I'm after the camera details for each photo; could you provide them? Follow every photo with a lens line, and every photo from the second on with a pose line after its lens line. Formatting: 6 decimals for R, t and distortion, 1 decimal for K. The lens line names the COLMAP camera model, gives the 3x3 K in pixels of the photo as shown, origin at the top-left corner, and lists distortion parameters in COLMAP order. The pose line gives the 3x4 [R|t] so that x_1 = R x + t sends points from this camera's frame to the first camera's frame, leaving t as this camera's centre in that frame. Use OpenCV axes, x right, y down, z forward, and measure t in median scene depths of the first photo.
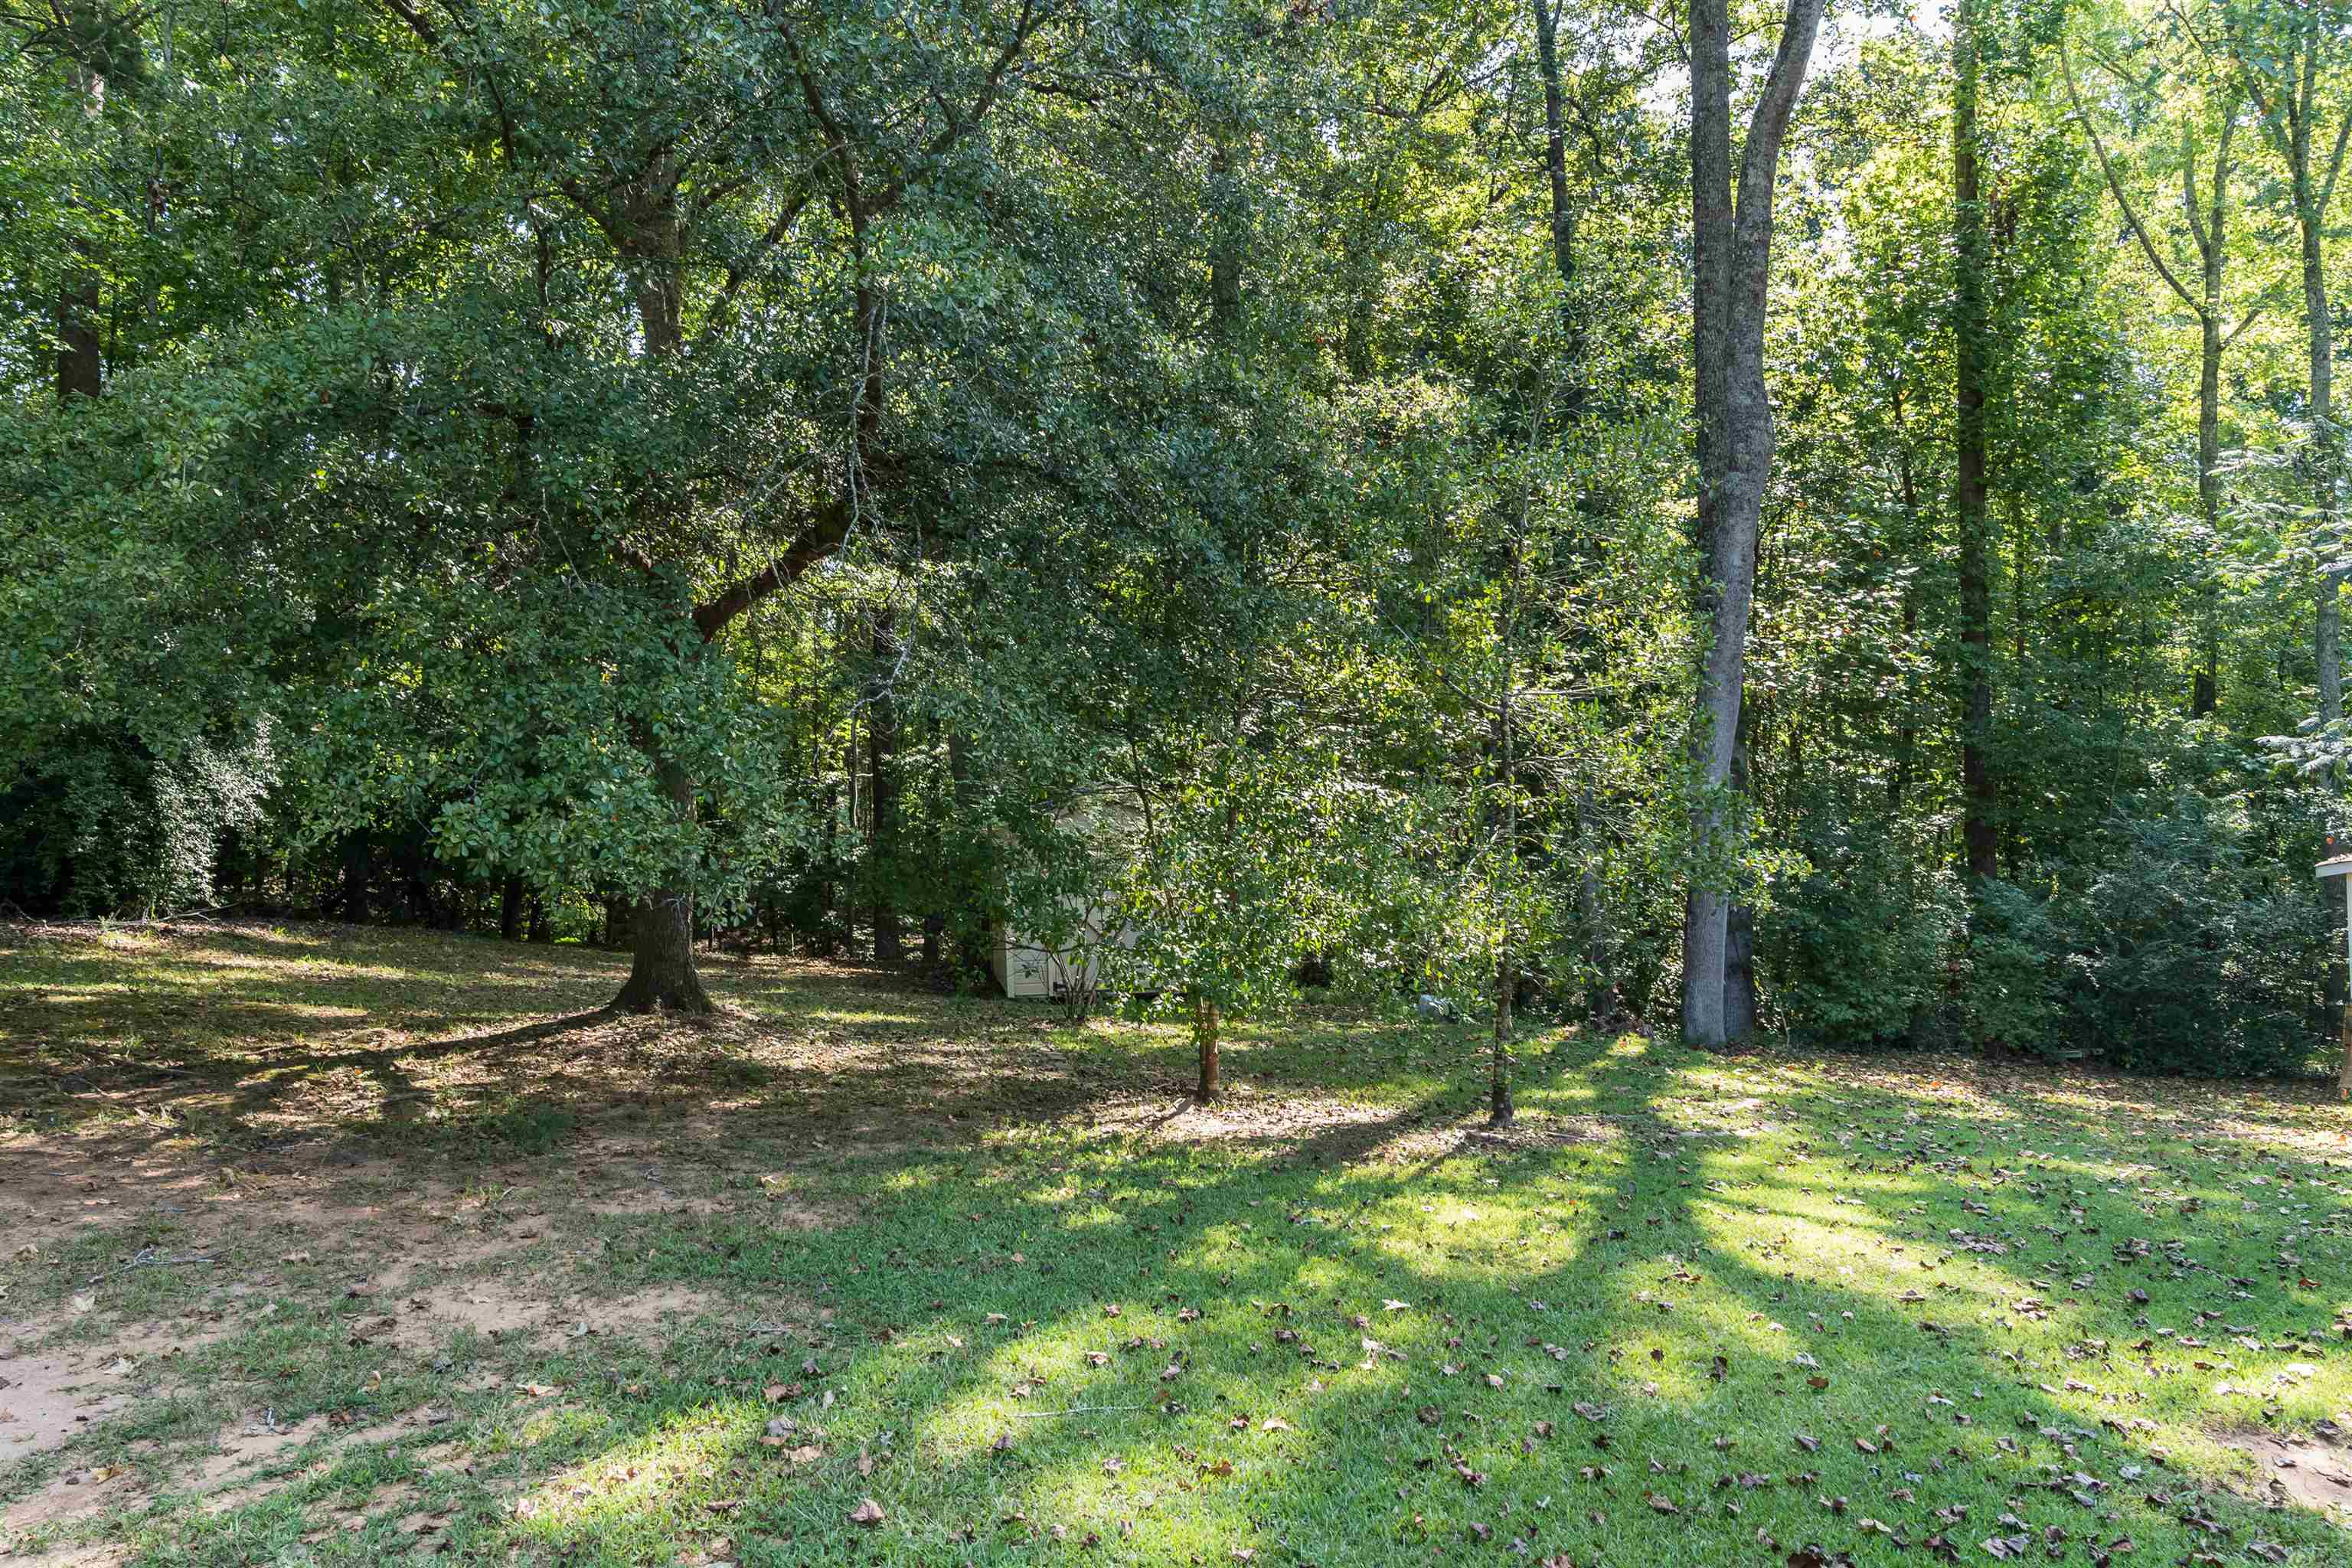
lens RADIAL K [[1600.9, 0, 1168.5], [0, 1600.9, 784.5], [0, 0, 1]] dist [-0.039091, 0.021961]
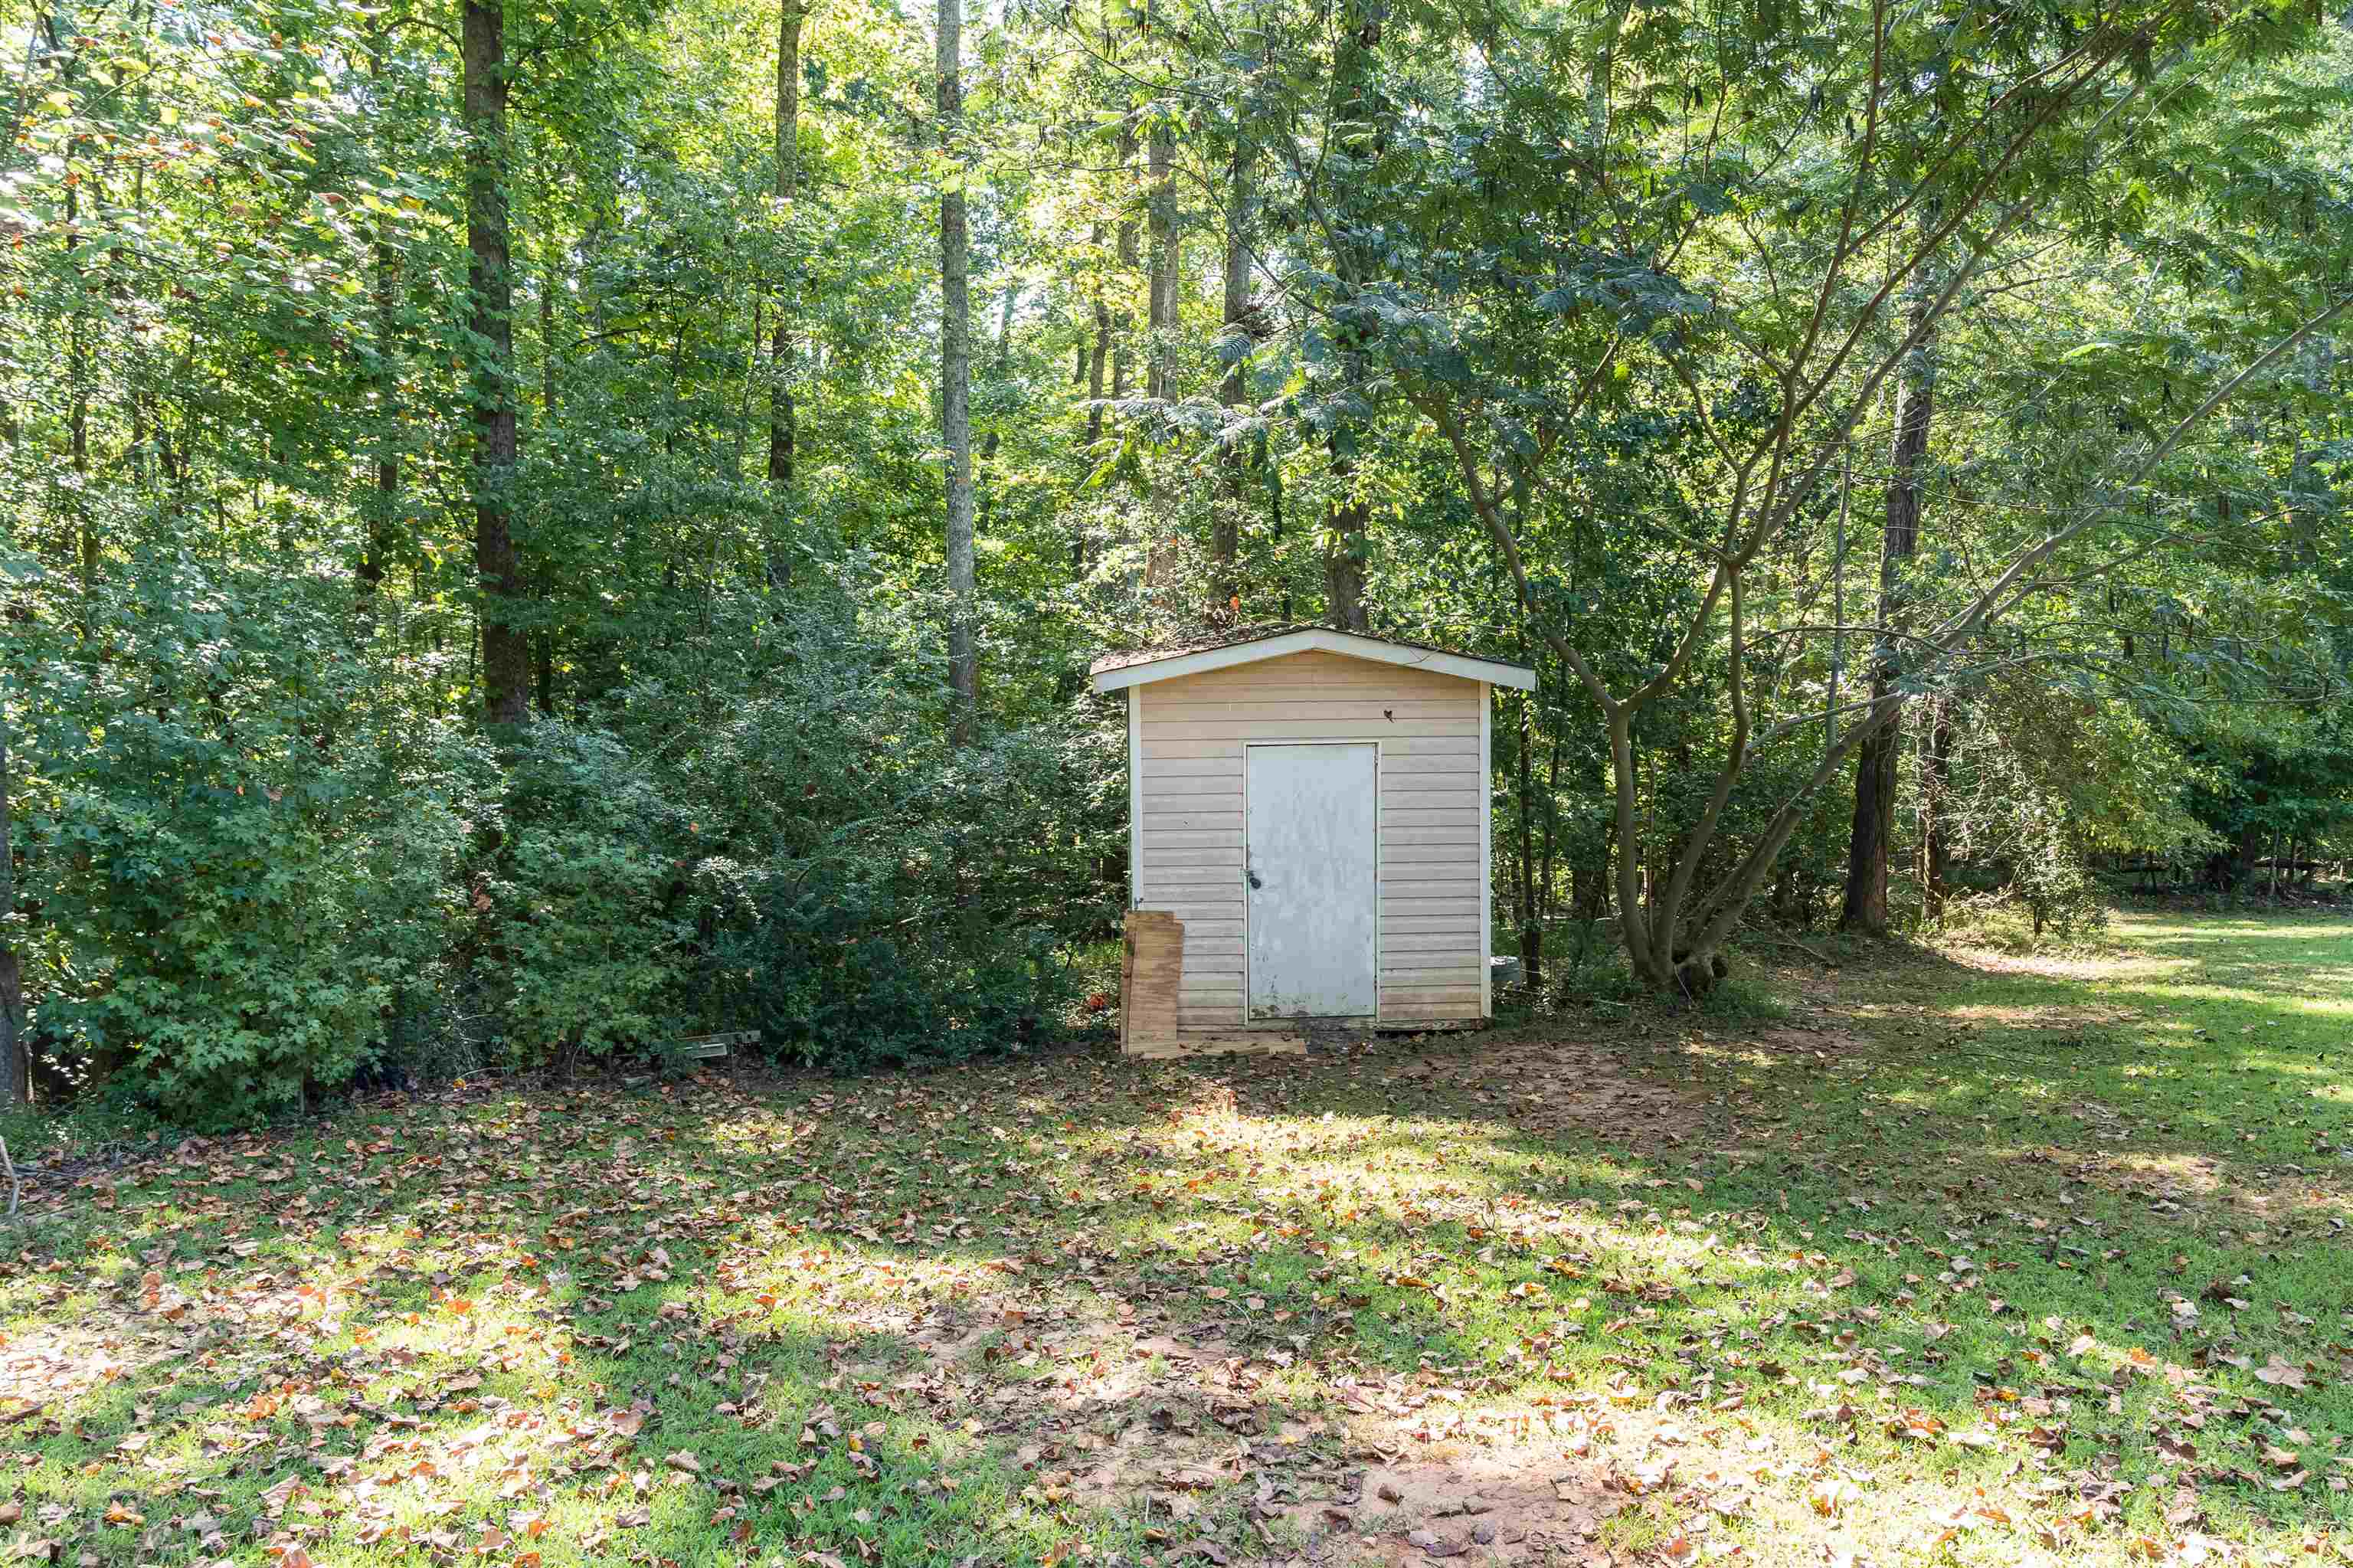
lens RADIAL K [[1805.2, 0, 1176.5], [0, 1805.2, 784.0], [0, 0, 1]] dist [-0.048426, 0.000383]
pose [[0.666427, -0.050970, 0.743826, 0.234650], [-0.000365, 0.997638, 0.068690, 0.043034], [-0.745570, -0.046049, 0.664834, 0.484343]]
